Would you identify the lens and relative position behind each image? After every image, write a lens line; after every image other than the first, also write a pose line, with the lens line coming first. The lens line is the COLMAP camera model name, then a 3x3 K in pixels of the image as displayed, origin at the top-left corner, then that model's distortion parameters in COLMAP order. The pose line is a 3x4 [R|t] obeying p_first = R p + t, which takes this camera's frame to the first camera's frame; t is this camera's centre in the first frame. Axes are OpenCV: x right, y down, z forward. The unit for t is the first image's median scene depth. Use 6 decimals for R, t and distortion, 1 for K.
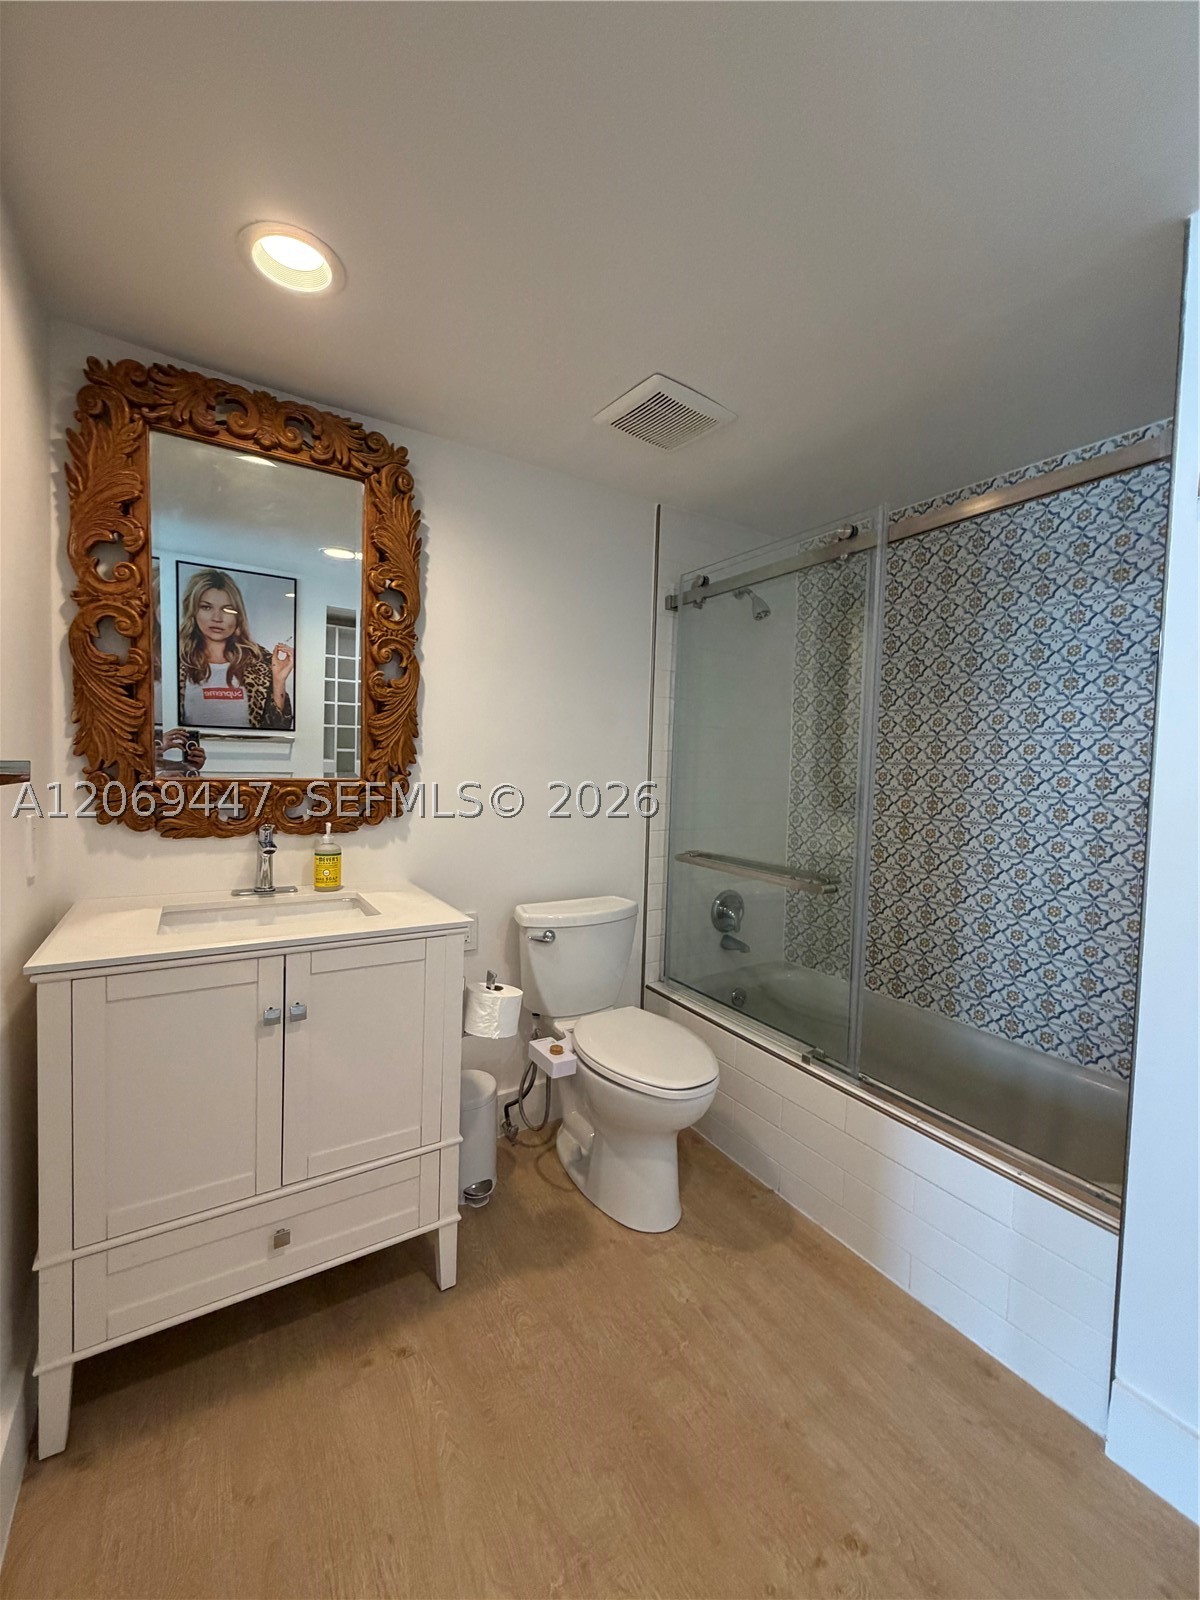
lens RADIAL K [[634.8, 0, 599.7], [0, 634.8, 798.1], [0, 0, 1]] dist [-0.000341, 0.000514]
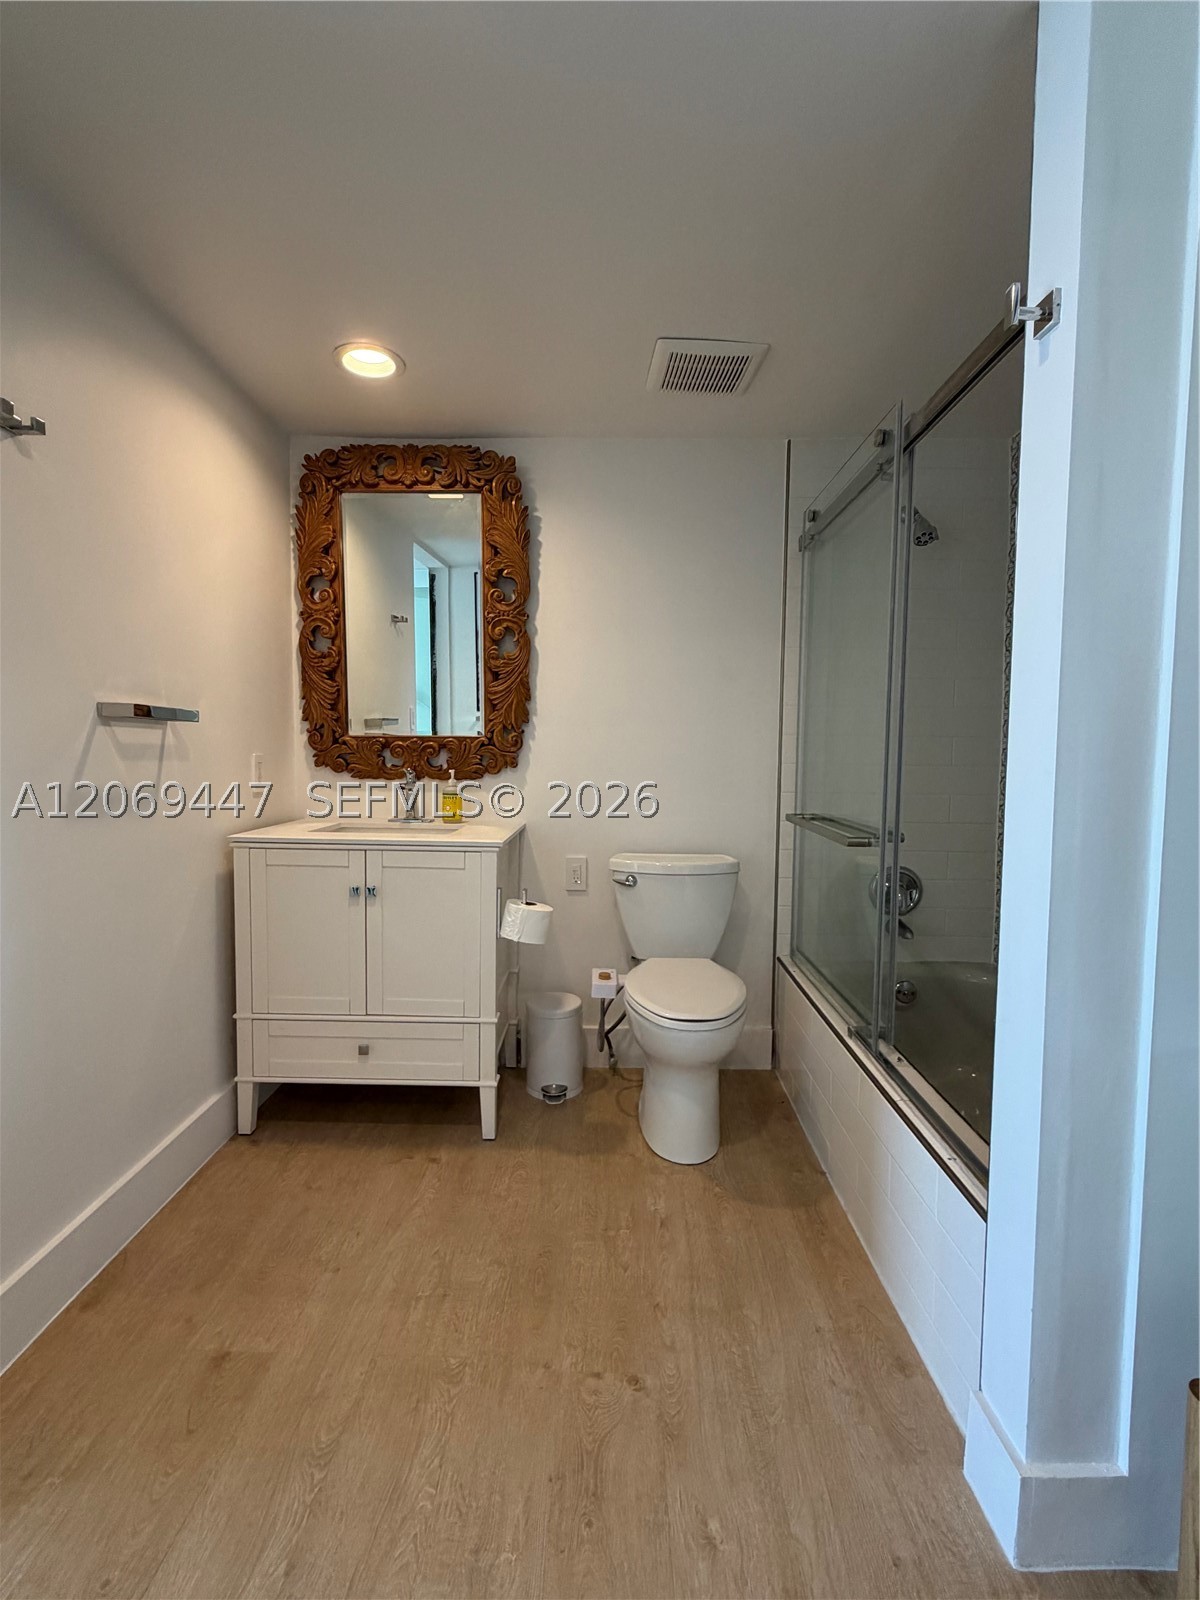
lens RADIAL K [[738.8, 0, 604.6], [0, 738.8, 799.3], [0, 0, 1]] dist [0.004087, -0.000006]
pose [[0.840986, 0.018954, -0.540725, 0.681465], [-0.015209, 0.999819, 0.011393, 0.083072], [0.540843, -0.001357, 0.841122, -0.086245]]
